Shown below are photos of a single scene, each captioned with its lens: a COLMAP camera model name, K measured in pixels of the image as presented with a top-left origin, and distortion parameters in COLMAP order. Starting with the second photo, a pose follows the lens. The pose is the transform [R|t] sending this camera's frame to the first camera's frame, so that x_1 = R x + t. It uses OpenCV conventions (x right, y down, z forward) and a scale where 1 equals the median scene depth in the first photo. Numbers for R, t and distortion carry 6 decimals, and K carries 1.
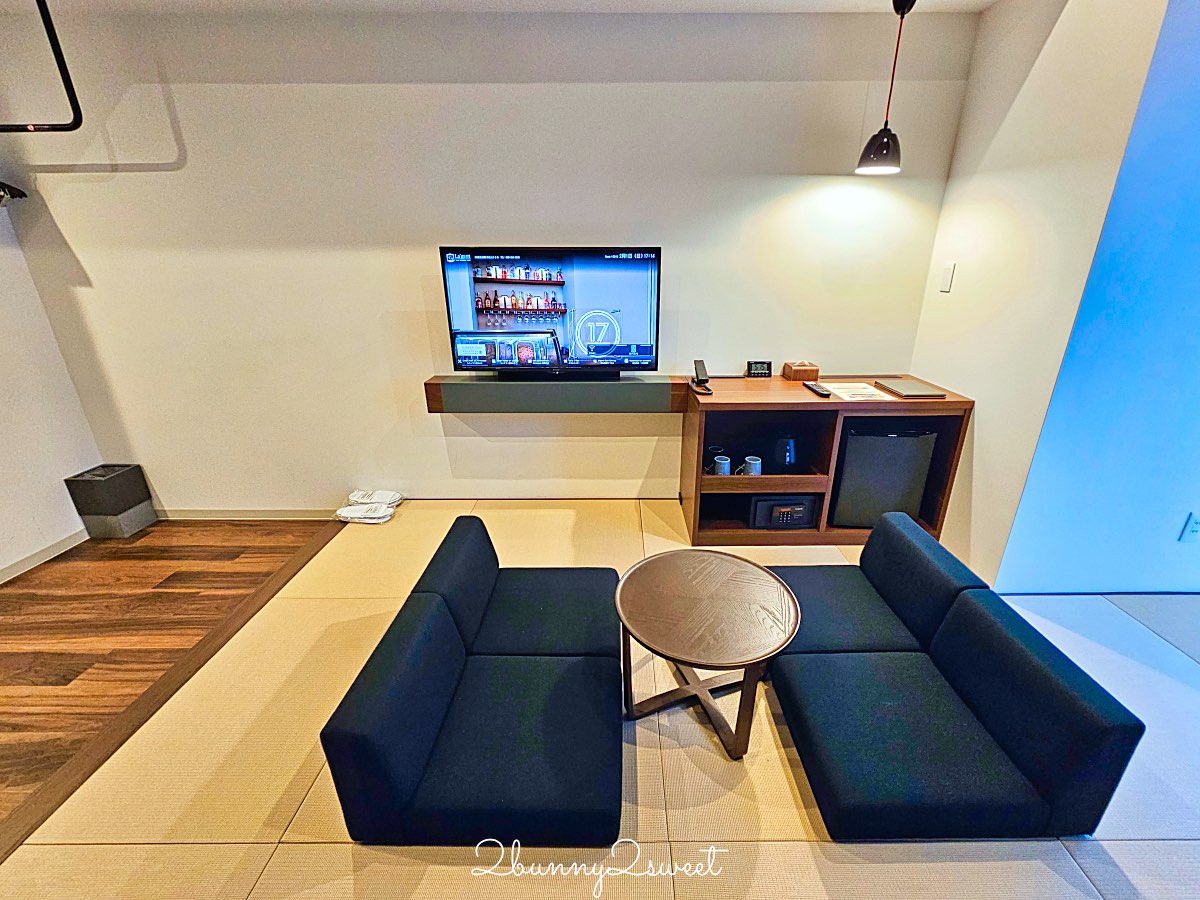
lens RADIAL K [[498.2, 0, 606.0], [0, 498.2, 448.2], [0, 0, 1]] dist [0.015193, -0.000069]
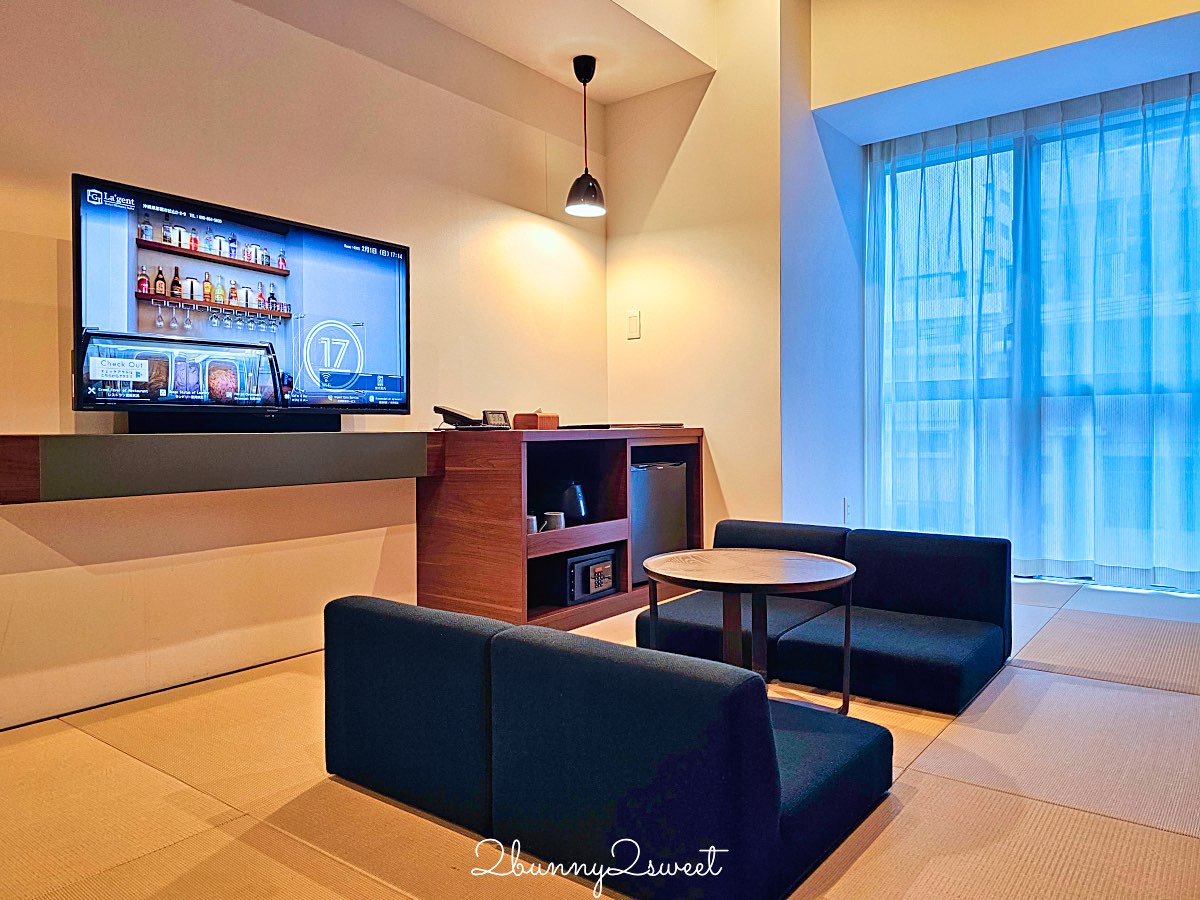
lens RADIAL K [[836.9, 0, 603.6], [0, 836.9, 447.3], [0, 0, 1]] dist [0.074624, -0.035929]
pose [[0.607980, -0.020038, 0.793700, -0.685949], [0.279661, 0.941017, -0.190465, 0.193333], [-0.743068, 0.337766, 0.577723, 0.145031]]
